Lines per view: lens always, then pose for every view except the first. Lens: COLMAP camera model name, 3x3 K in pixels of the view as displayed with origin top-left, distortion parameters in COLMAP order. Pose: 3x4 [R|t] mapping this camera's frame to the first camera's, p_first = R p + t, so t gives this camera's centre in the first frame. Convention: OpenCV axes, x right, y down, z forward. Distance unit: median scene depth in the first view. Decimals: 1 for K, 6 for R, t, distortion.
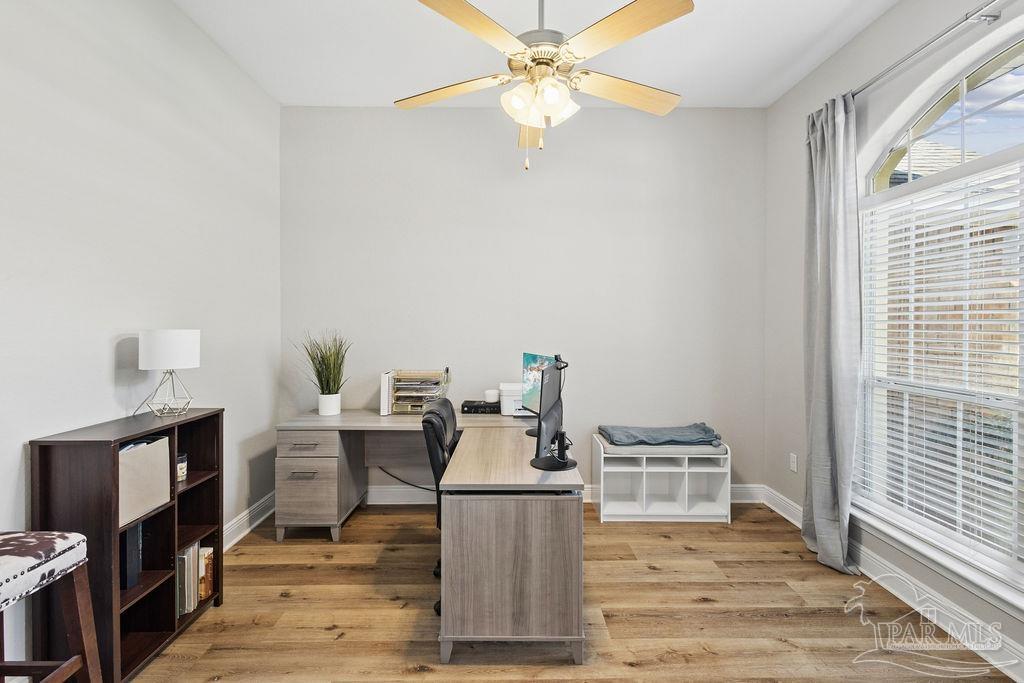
lens RADIAL K [[480.0, 0, 518.2], [0, 480.0, 324.2], [0, 0, 1]] dist [0.003176, -0.000053]
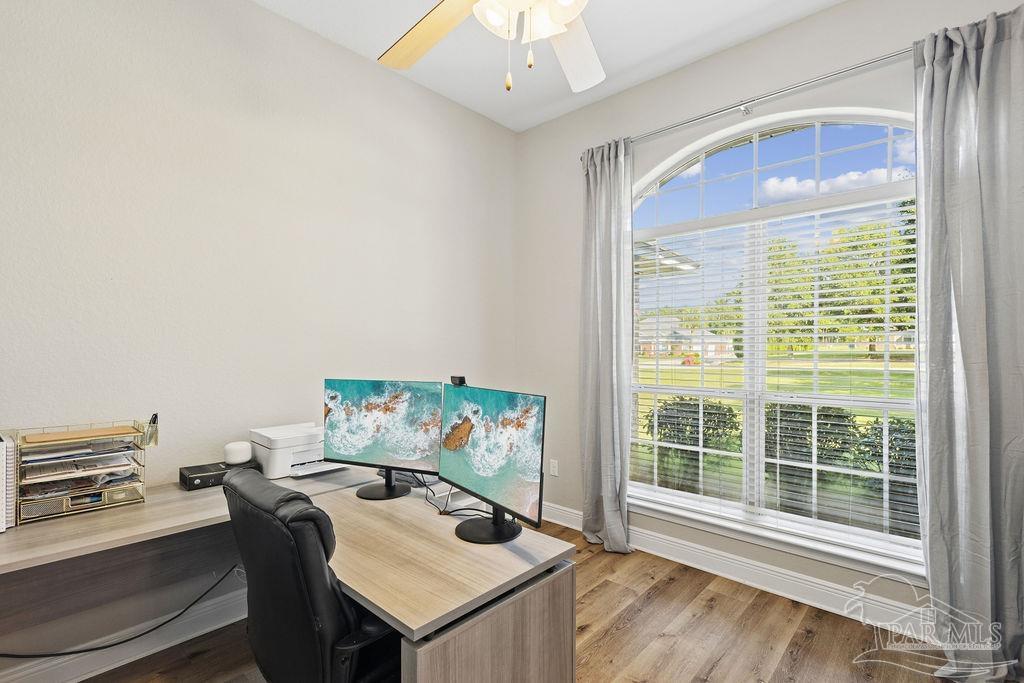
lens RADIAL K [[474.6, 0, 511.6], [0, 474.6, 351.6], [0, 0, 1]] dist [0.001451, 0.000248]
pose [[0.686131, -0.009923, 0.727410, -0.294767], [0.003689, 0.999942, 0.010161, 0.016584], [-0.727468, -0.004288, 0.686128, 0.364800]]
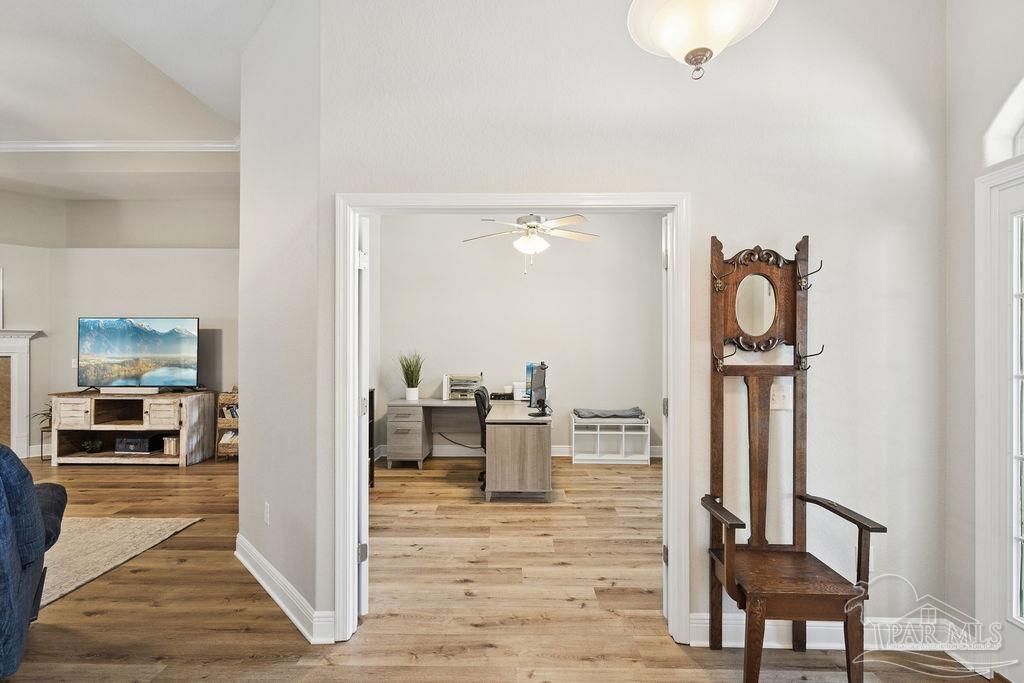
lens RADIAL K [[471.3, 0, 515.3], [0, 471.3, 346.0], [0, 0, 1]] dist [-0.000239, -0.000207]
pose [[0.999437, -0.001363, -0.033510, 0.028419], [0.001298, 0.999997, -0.001940, 0.001609], [0.033513, 0.001895, 0.999436, -0.727974]]
